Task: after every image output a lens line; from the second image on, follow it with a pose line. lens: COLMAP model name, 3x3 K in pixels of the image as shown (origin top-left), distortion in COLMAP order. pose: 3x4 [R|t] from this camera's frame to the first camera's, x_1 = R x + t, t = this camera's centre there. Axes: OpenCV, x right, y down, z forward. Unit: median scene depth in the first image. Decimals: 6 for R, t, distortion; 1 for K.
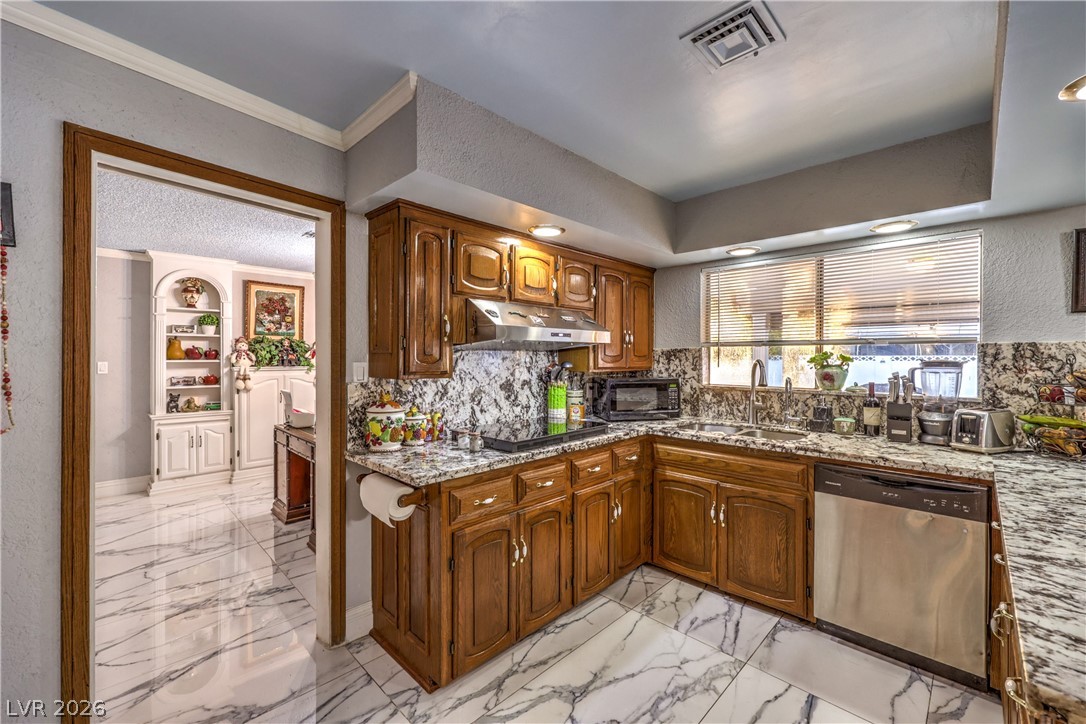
lens RADIAL K [[440.1, 0, 549.0], [0, 440.1, 358.5], [0, 0, 1]] dist [-0.001412, -0.000095]
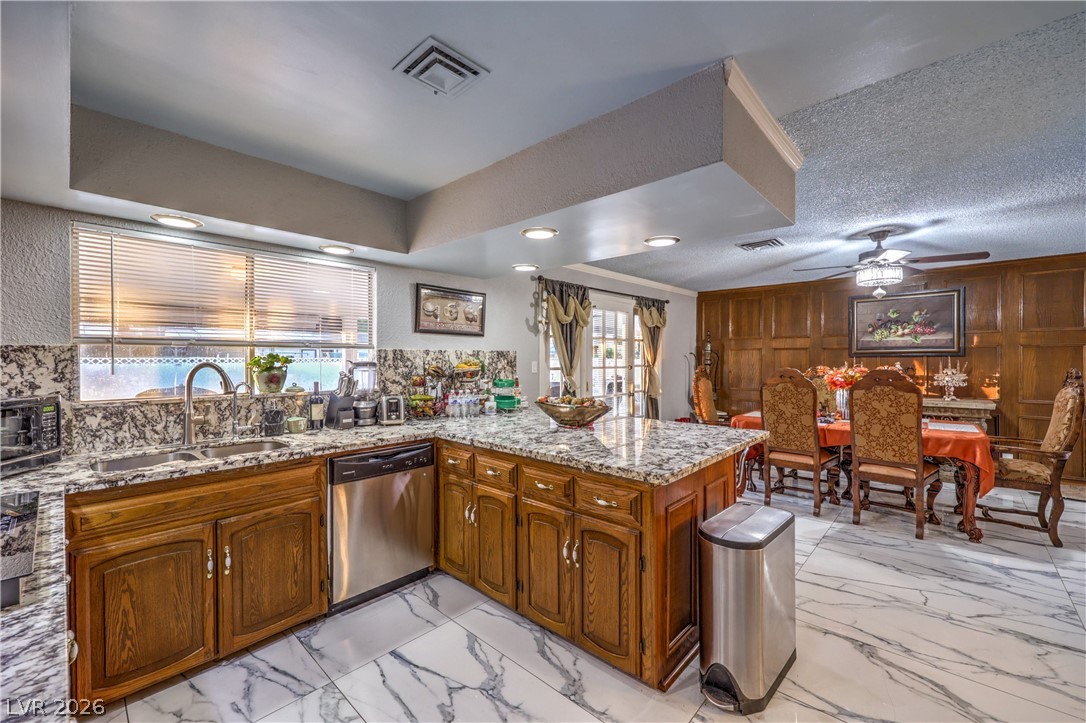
lens RADIAL K [[439.7, 0, 548.2], [0, 439.7, 361.8], [0, 0, 1]] dist [-0.000103, 0.000023]
pose [[-0.027067, -0.008200, 0.999600, -0.407080], [0.006244, 0.999945, 0.008372, -0.001978], [-0.999614, 0.006468, -0.027015, 0.445231]]
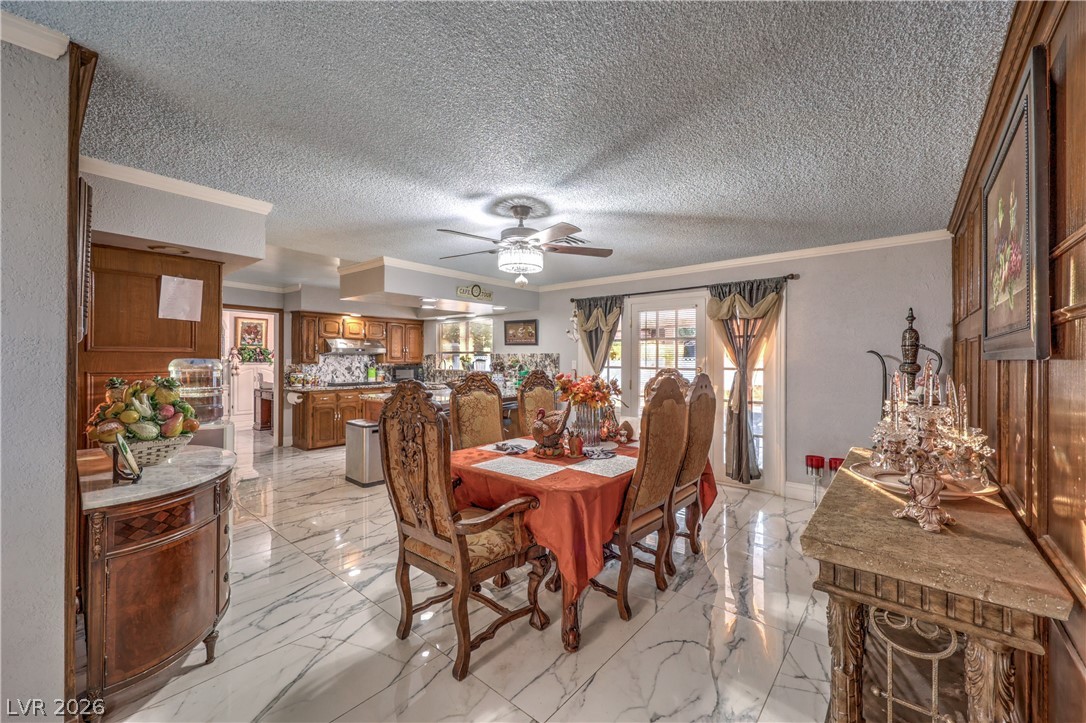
lens RADIAL K [[429.5, 0, 546.3], [0, 429.5, 357.8], [0, 0, 1]] dist [-0.000126, -0.000080]
pose [[0.997171, 0.003161, 0.075100, 0.993392], [-0.002827, 0.999986, -0.004548, 0.006529], [-0.075113, 0.004323, 0.997166, -1.856009]]
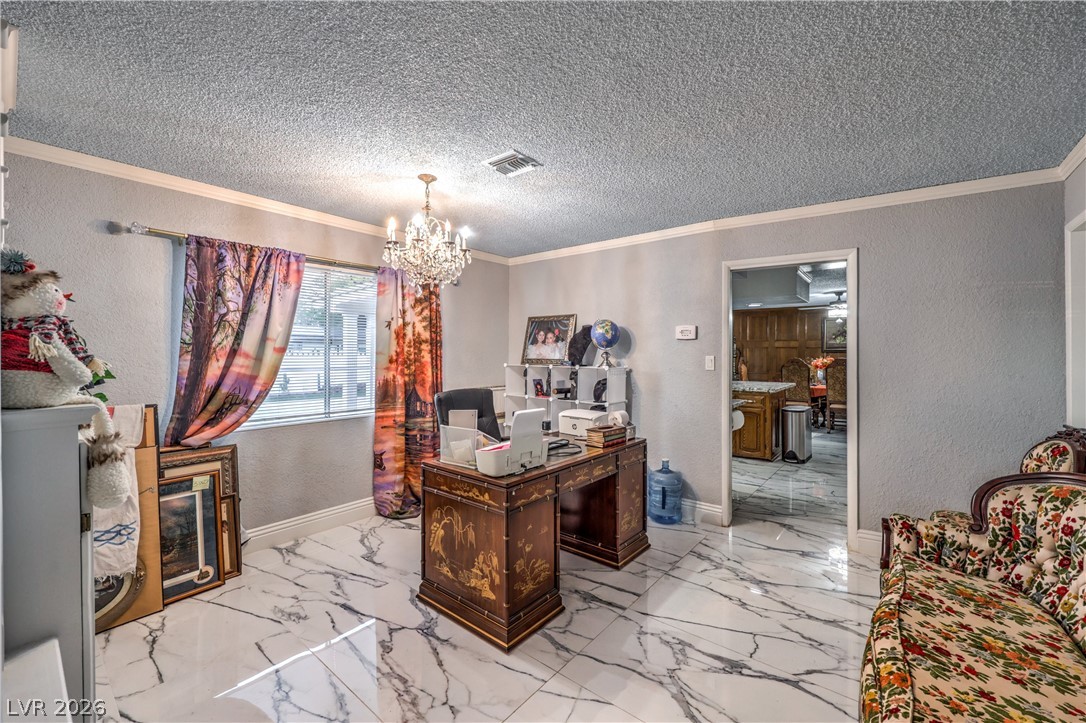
lens RADIAL K [[441.9, 0, 544.7], [0, 441.9, 354.3], [0, 0, 1]] dist [0.001698, 0.000524]
pose [[-0.087588, -0.003532, 0.996151, -1.784049], [0.002431, 0.999990, 0.003760, -0.004371], [-0.996154, 0.002751, -0.087579, 1.554188]]
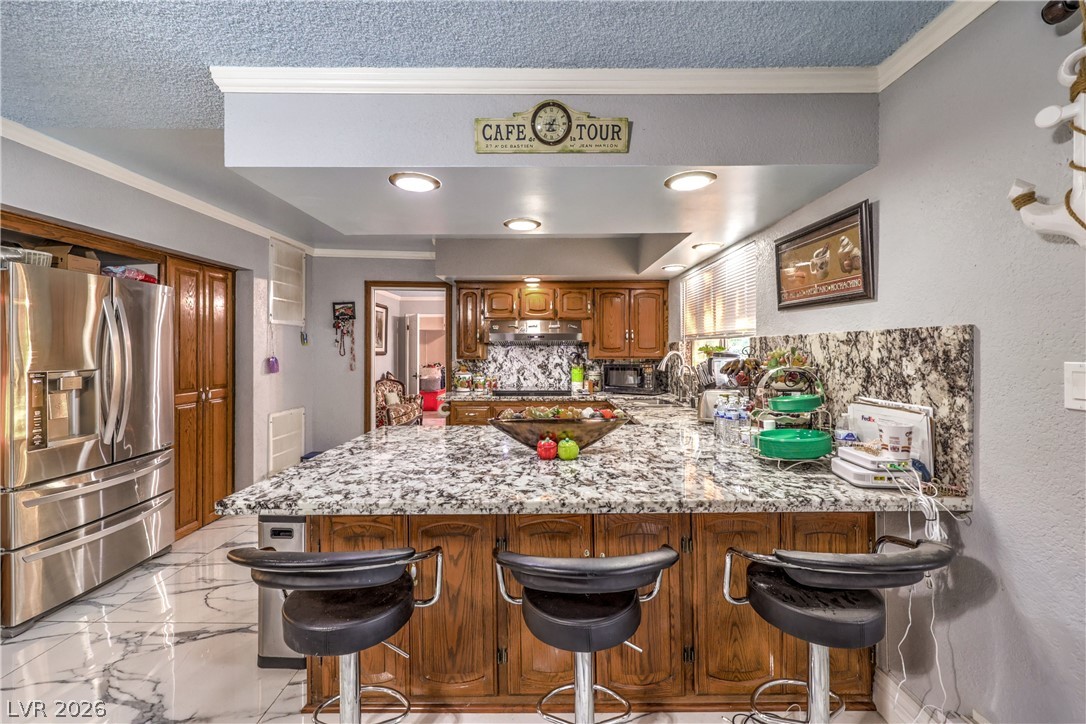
lens RADIAL K [[440.8, 0, 557.1], [0, 440.8, 347.5], [0, 0, 1]] dist [-0.000583, -0.000009]
pose [[0.701719, -0.003630, -0.712445, 1.269026], [-0.000252, 0.999986, -0.005344, -0.000448], [0.712454, 0.003930, 0.701708, -0.176669]]
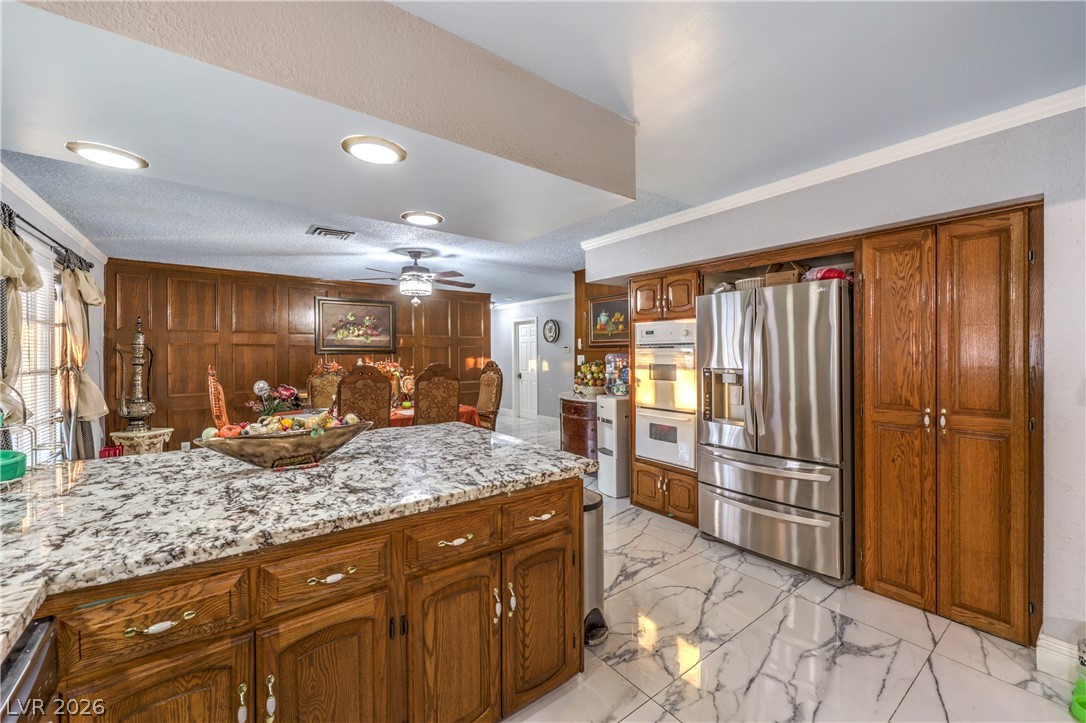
lens RADIAL K [[439.8, 0, 544.6], [0, 439.8, 351.6], [0, 0, 1]] dist [-0.001704, -0.000393]
pose [[-0.989136, 0.004254, 0.146944, 0.240299], [0.004062, 0.999990, -0.001603, -0.003122], [-0.146950, -0.000989, -0.989143, 0.988898]]
